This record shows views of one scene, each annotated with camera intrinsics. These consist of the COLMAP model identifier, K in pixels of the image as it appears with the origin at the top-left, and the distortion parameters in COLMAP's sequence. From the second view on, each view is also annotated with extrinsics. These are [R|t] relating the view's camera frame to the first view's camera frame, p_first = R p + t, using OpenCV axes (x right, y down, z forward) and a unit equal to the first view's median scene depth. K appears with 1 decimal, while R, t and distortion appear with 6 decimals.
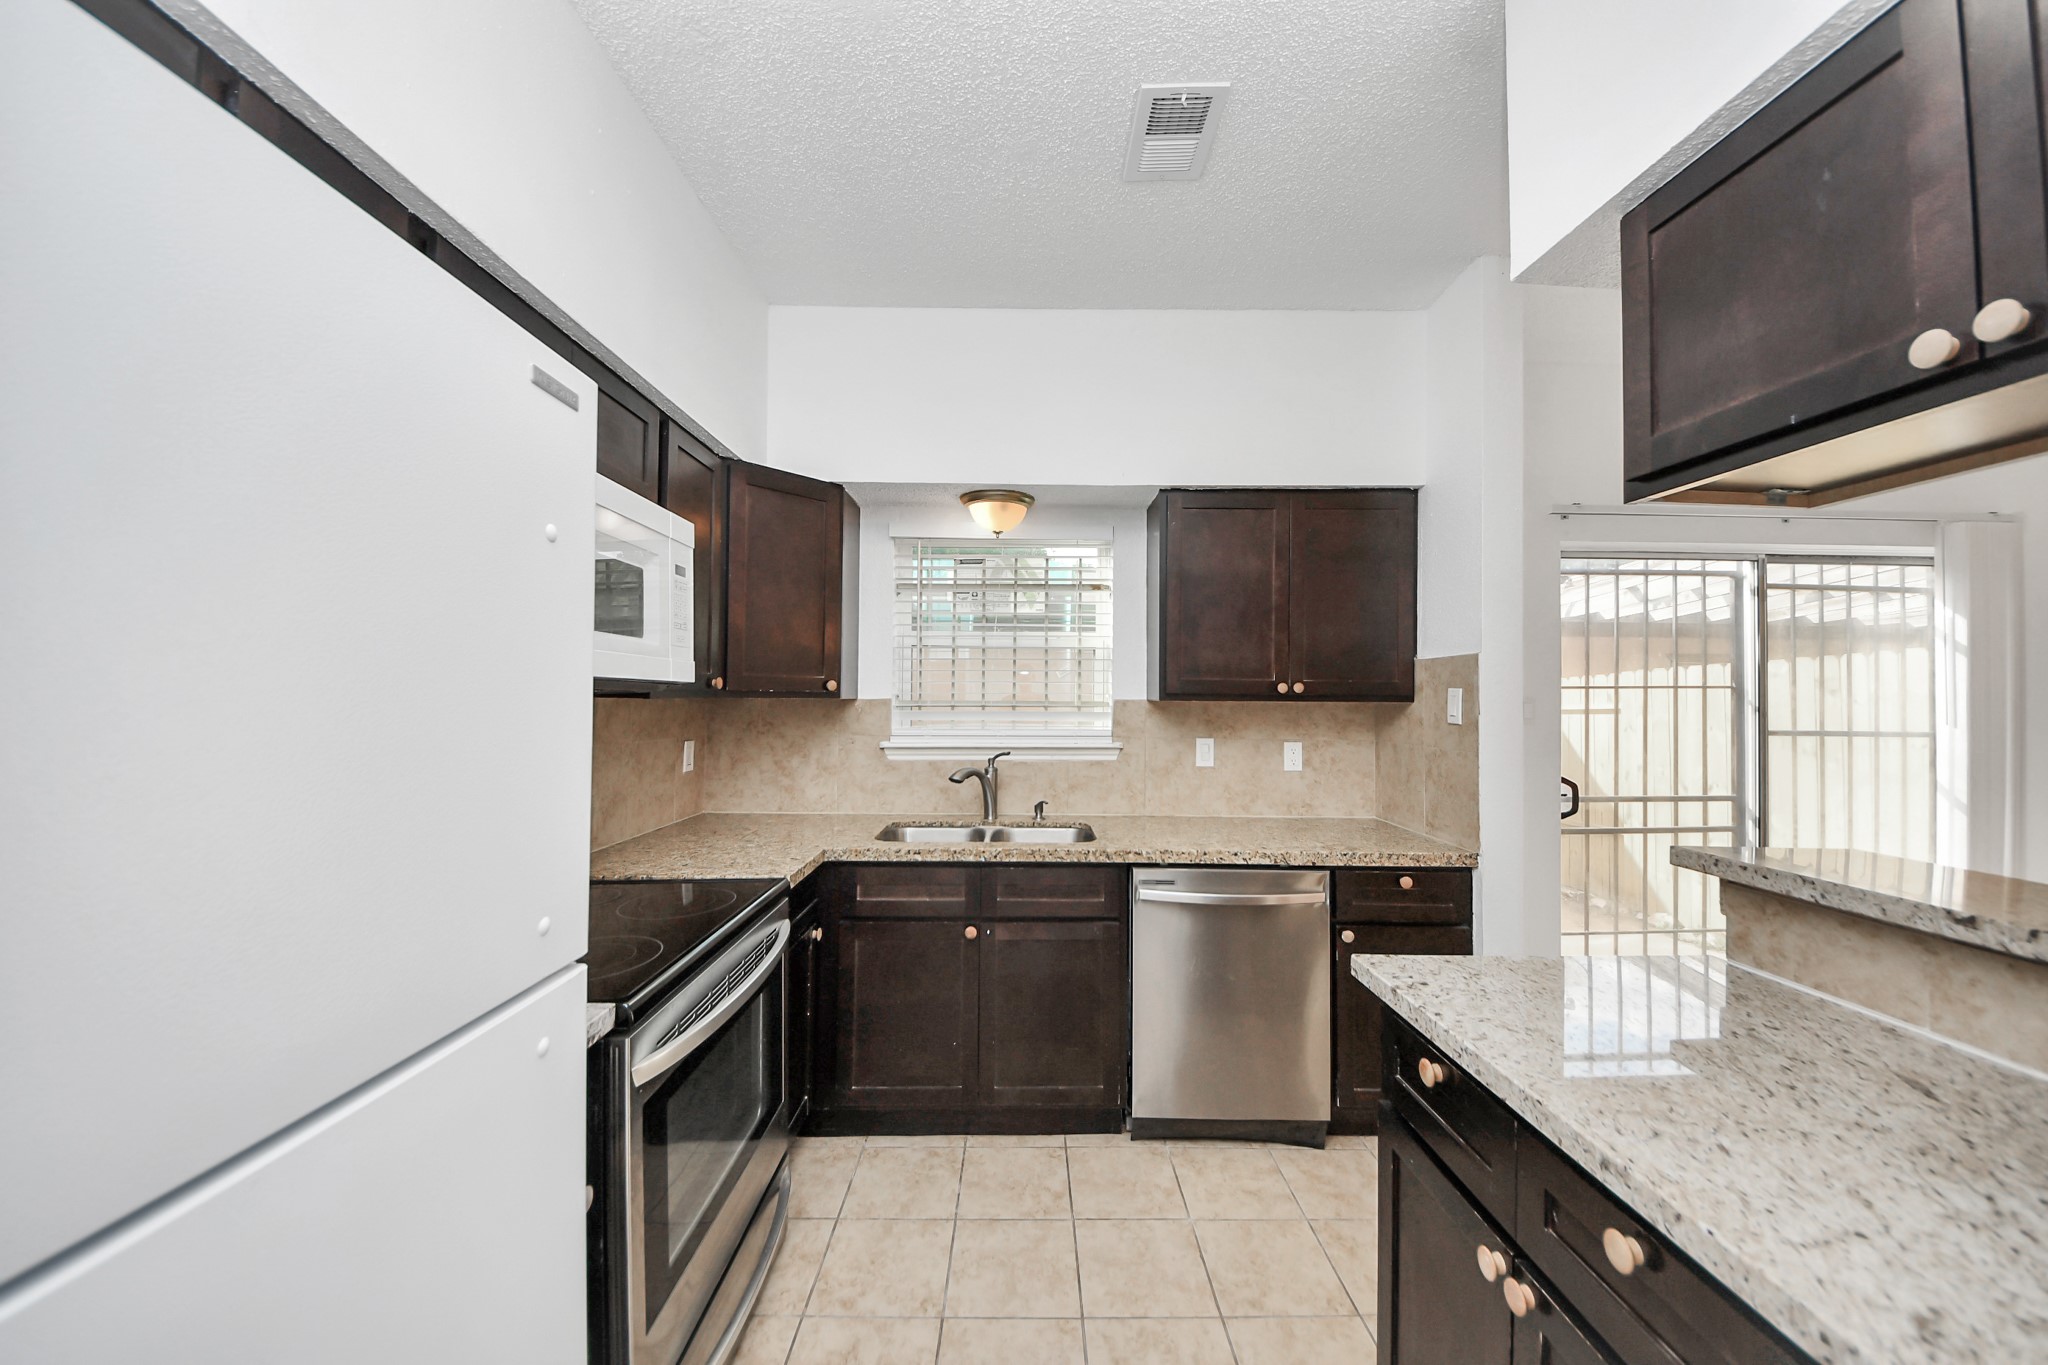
lens RADIAL K [[720.1, 0, 1020.6], [0, 720.1, 675.7], [0, 0, 1]] dist [0.026403, -0.018391]
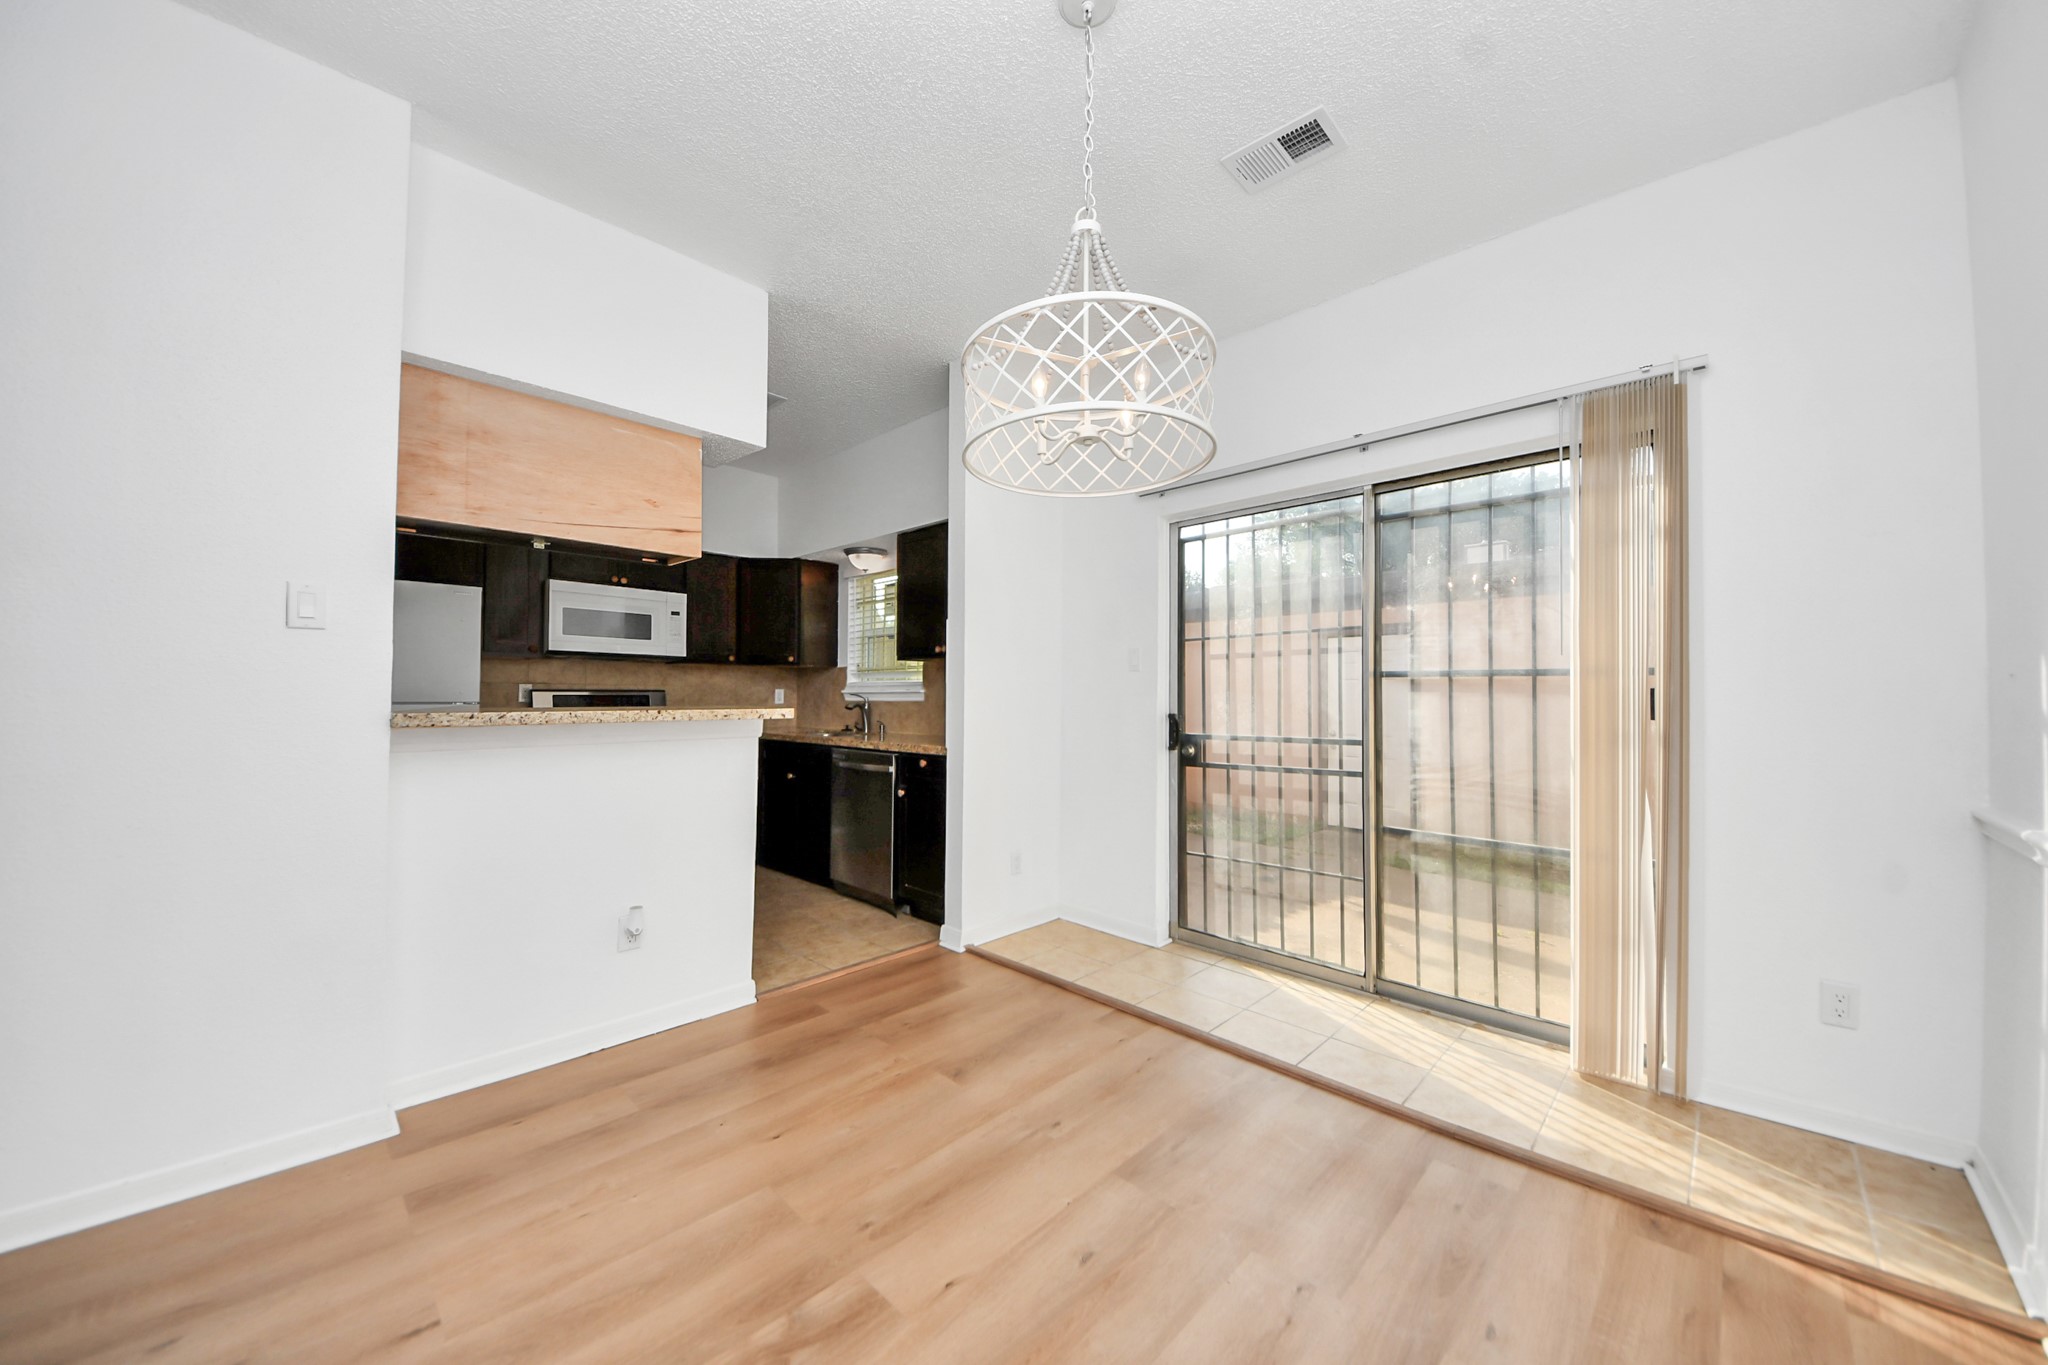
lens RADIAL K [[726.4, 0, 1025.9], [0, 726.4, 684.9], [0, 0, 1]] dist [0.026665, -0.019055]
pose [[0.726004, -0.013743, -0.687554, 1.605803], [0.020388, 0.999791, 0.001543, 0.095724], [0.687389, -0.015138, 0.726132, -0.023599]]
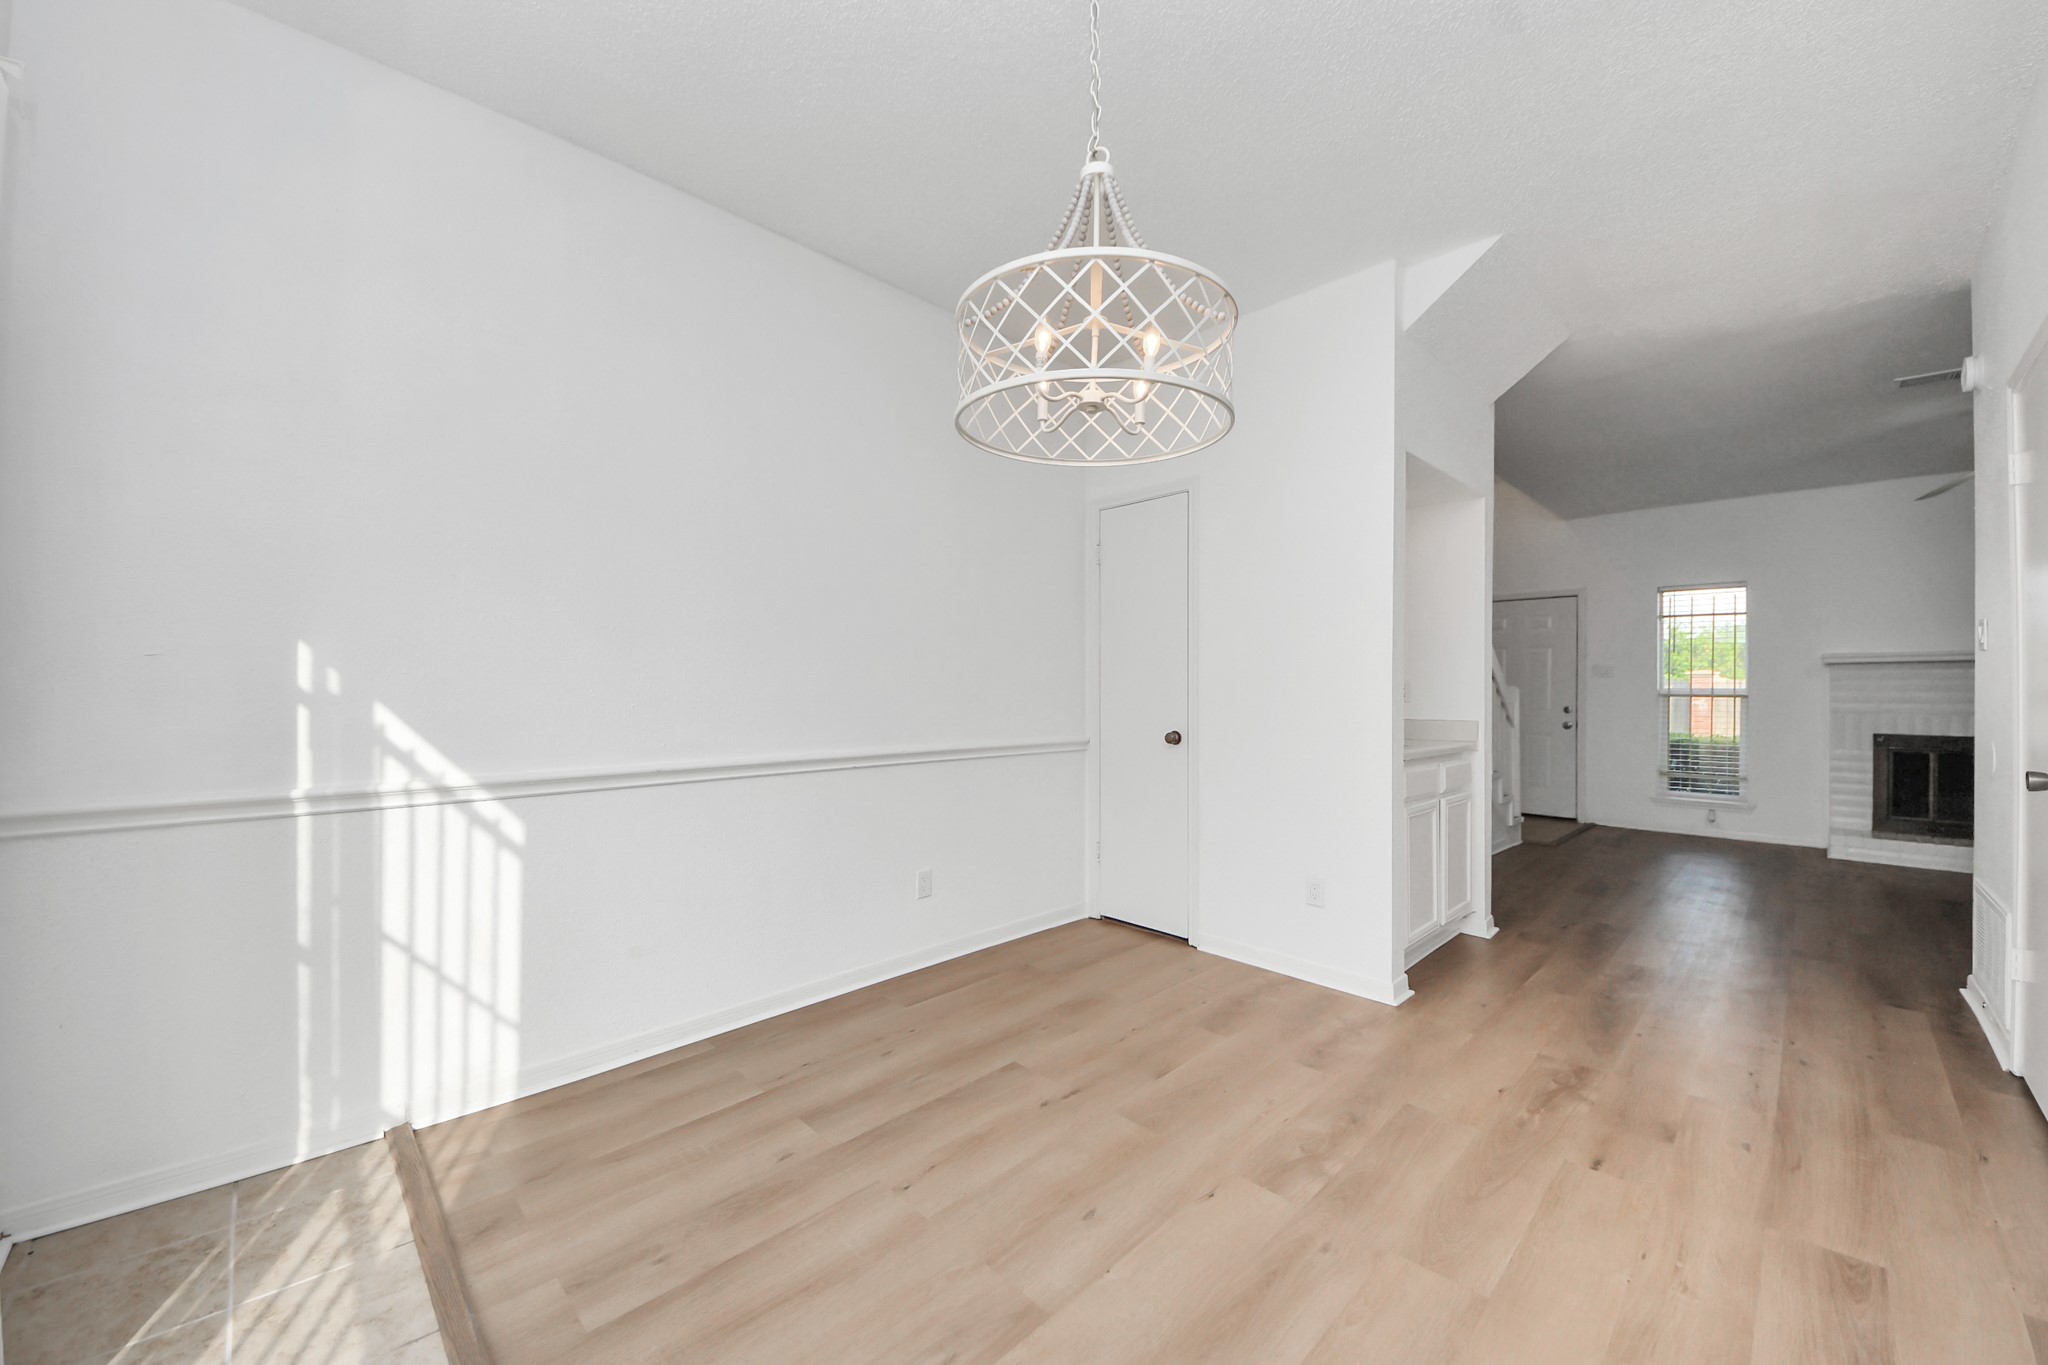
lens RADIAL K [[764.8, 0, 1036.4], [0, 764.8, 686.0], [0, 0, 1]] dist [0.000975, -0.000183]
pose [[-0.717127, -0.007054, 0.696907, 0.800326], [-0.029887, 0.999340, -0.020639, 0.129351], [-0.696302, -0.035629, -0.716864, 0.958057]]
